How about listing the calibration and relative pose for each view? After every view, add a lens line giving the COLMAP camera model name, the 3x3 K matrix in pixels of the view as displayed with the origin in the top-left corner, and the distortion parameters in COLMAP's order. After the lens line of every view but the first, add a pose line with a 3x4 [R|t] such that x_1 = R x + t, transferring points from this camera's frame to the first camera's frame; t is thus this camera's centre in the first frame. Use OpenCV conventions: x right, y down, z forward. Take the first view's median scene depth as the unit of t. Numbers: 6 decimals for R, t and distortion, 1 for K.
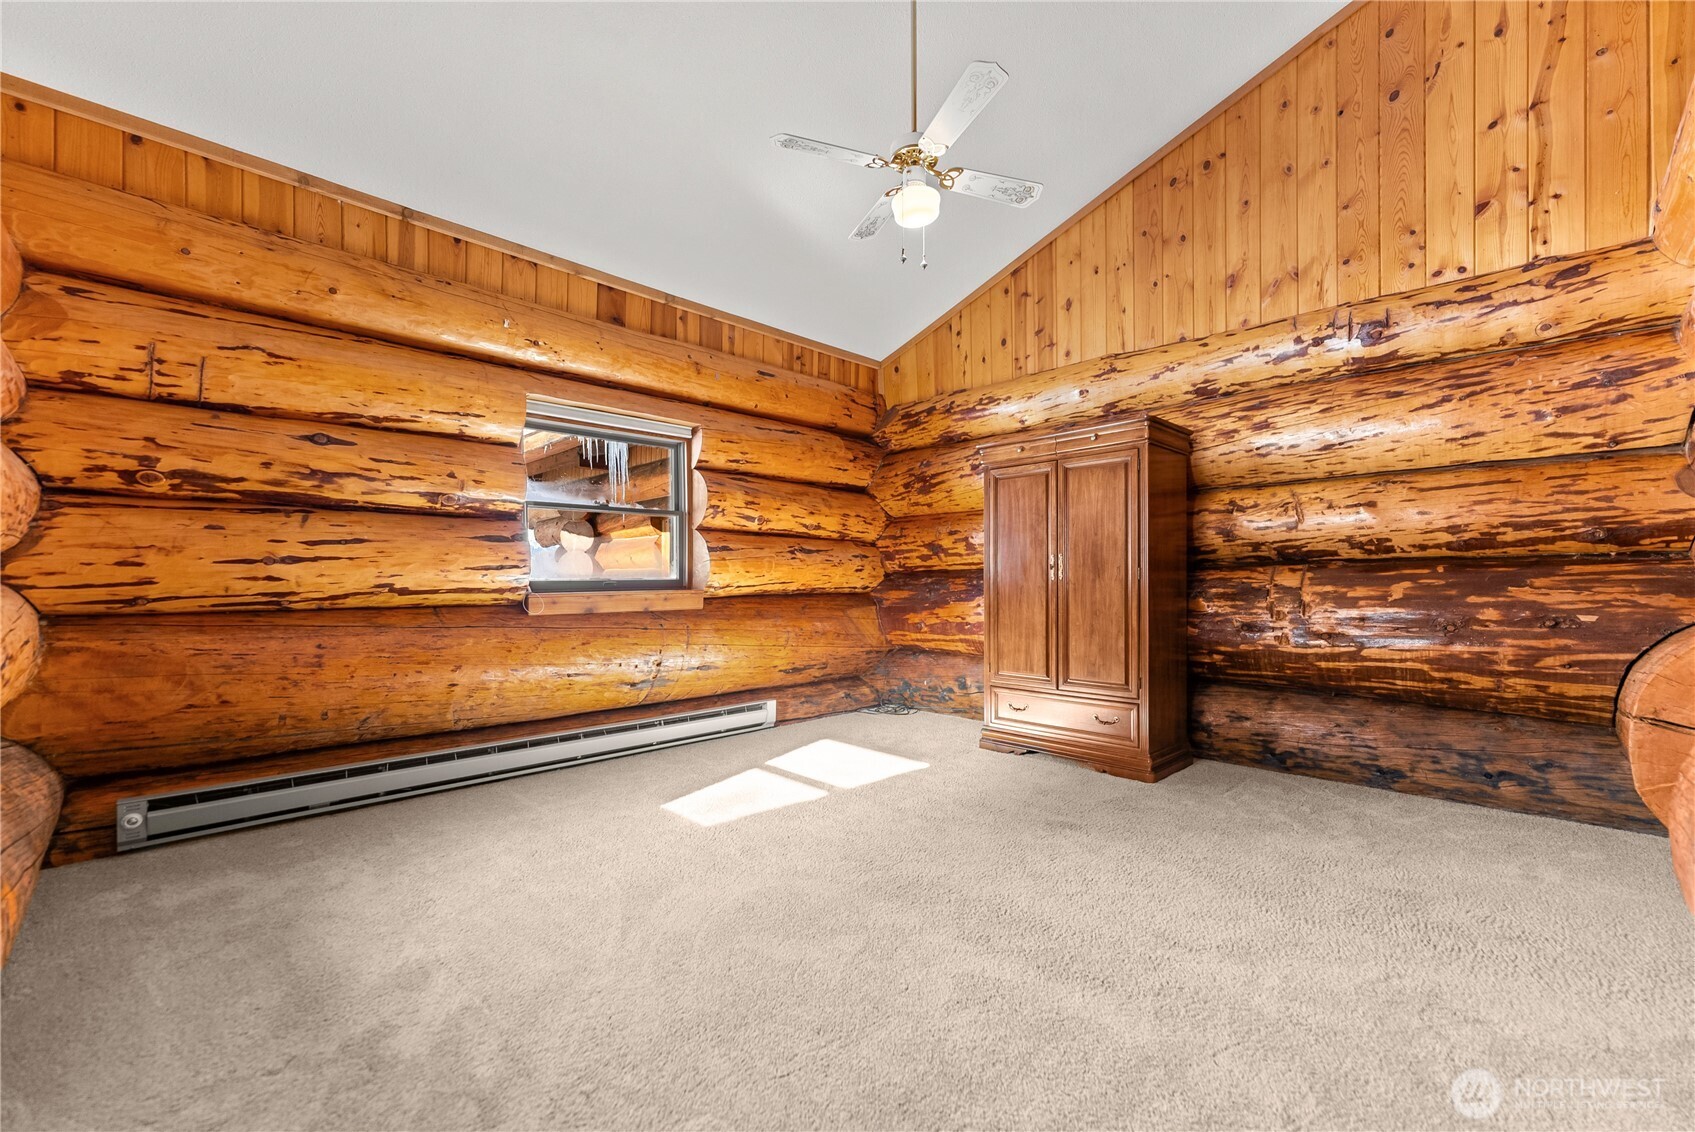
lens RADIAL K [[696.4, 0, 847.5], [0, 696.4, 566.0], [0, 0, 1]] dist [0.000380, -0.000222]
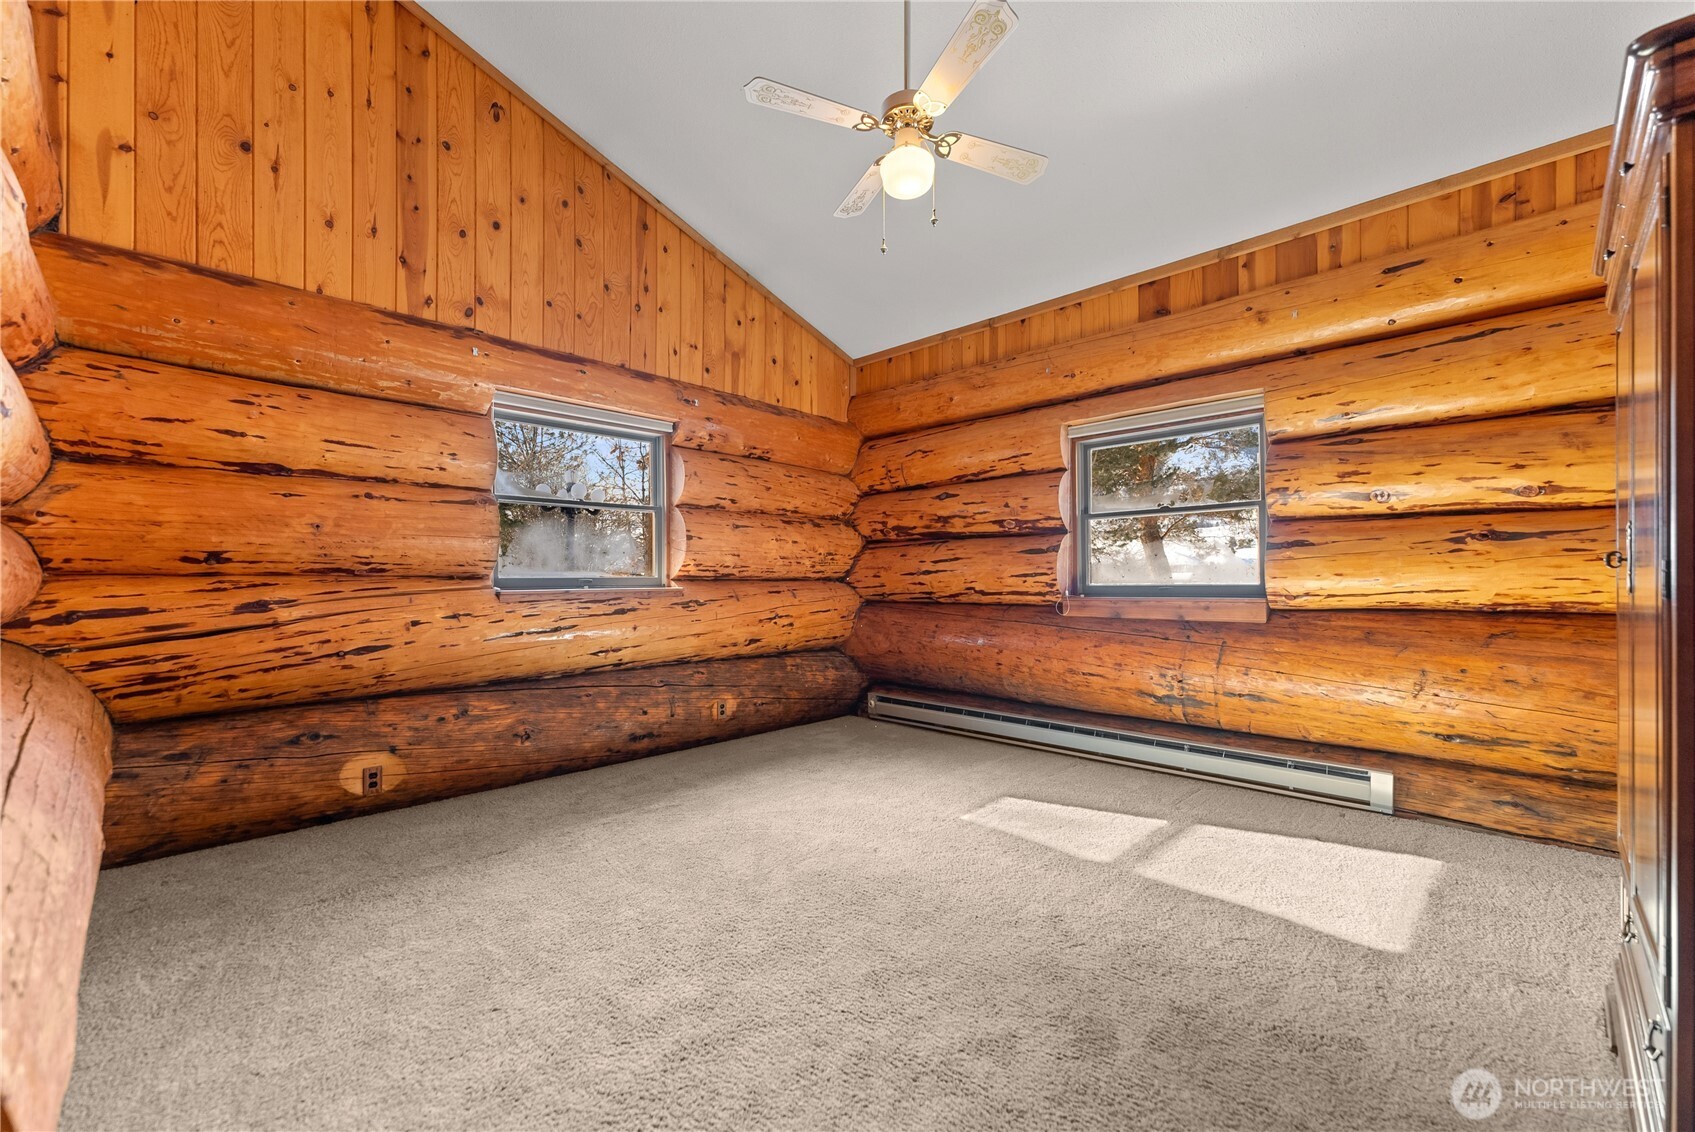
lens RADIAL K [[696.4, 0, 847.5], [0, 696.4, 566.0], [0, 0, 1]] dist [0.000380, -0.000222]
pose [[0.002614, -0.019214, -0.999812, 0.774430], [0.021808, 0.999579, -0.019153, 0.002955], [0.999759, -0.021754, 0.003032, 0.717565]]
